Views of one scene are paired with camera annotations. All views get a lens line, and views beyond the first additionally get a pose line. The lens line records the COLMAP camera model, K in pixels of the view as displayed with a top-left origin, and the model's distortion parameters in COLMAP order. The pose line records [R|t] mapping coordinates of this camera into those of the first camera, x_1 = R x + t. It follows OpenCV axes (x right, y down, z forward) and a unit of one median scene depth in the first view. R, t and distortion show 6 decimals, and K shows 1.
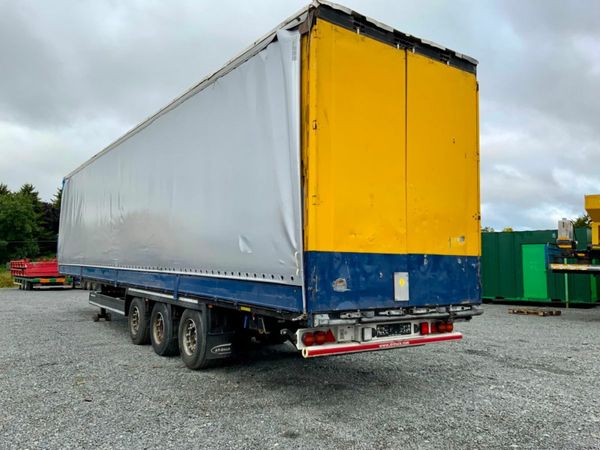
lens RADIAL K [[520.5, 0, 299.8], [0, 520.5, 225.0], [0, 0, 1]] dist [0.020245, -0.023716]
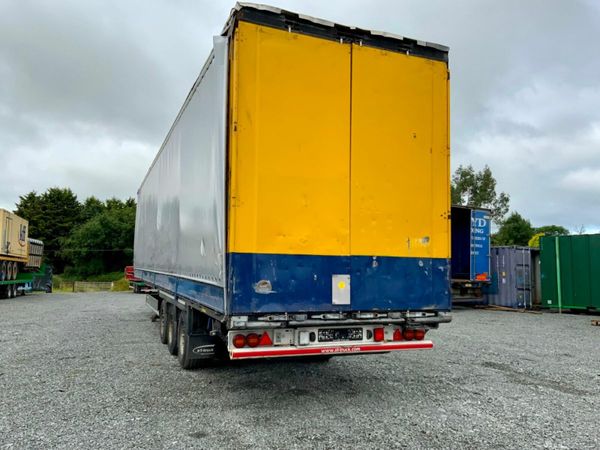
lens RADIAL K [[520.5, 0, 301.7], [0, 520.5, 225.1], [0, 0, 1]] dist [0.020245, -0.023716]
pose [[0.973083, -0.017541, -0.229786, 0.328333], [0.014485, 0.999783, -0.014976, 0.011949], [0.229999, 0.011245, 0.973126, 0.047007]]
